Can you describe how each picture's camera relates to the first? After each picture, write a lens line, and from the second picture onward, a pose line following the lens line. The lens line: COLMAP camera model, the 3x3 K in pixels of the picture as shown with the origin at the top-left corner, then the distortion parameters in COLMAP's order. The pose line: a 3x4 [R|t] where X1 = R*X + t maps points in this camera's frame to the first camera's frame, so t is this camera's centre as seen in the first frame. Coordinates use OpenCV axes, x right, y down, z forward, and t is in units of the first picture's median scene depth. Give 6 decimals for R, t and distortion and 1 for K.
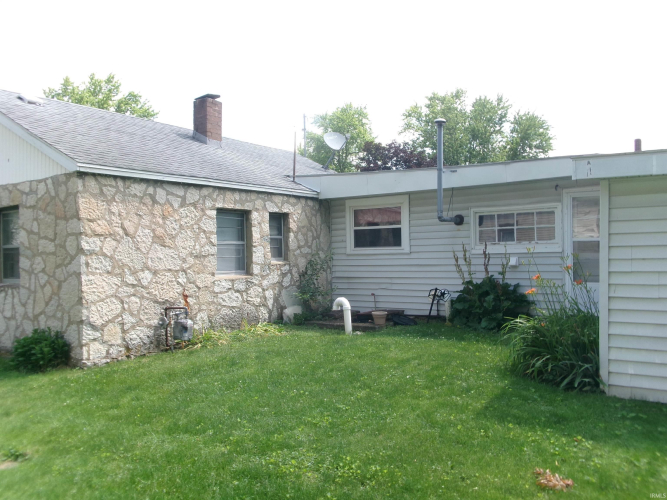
lens RADIAL K [[552.7, 0, 334.9], [0, 552.7, 250.1], [0, 0, 1]] dist [0.007224, 0.002755]
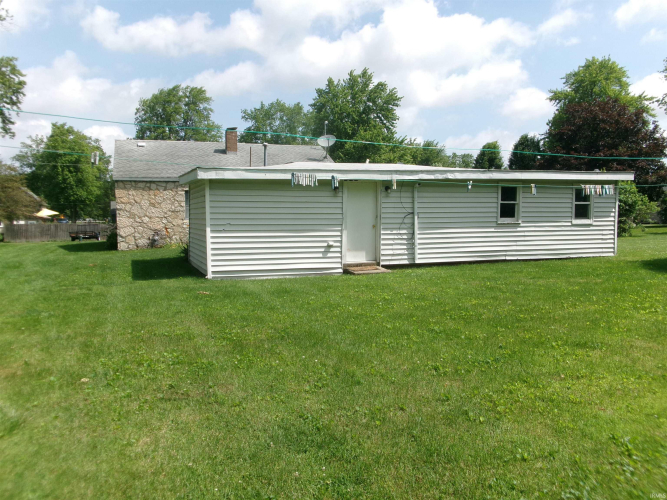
lens RADIAL K [[552.7, 0, 331.5], [0, 552.7, 250.7], [0, 0, 1]] dist [0.007224, 0.002755]
pose [[0.836772, 0.037263, -0.546282, 1.726571], [-0.002100, 0.997893, 0.064851, 0.025040], [0.547547, -0.053119, 0.835087, -0.648179]]
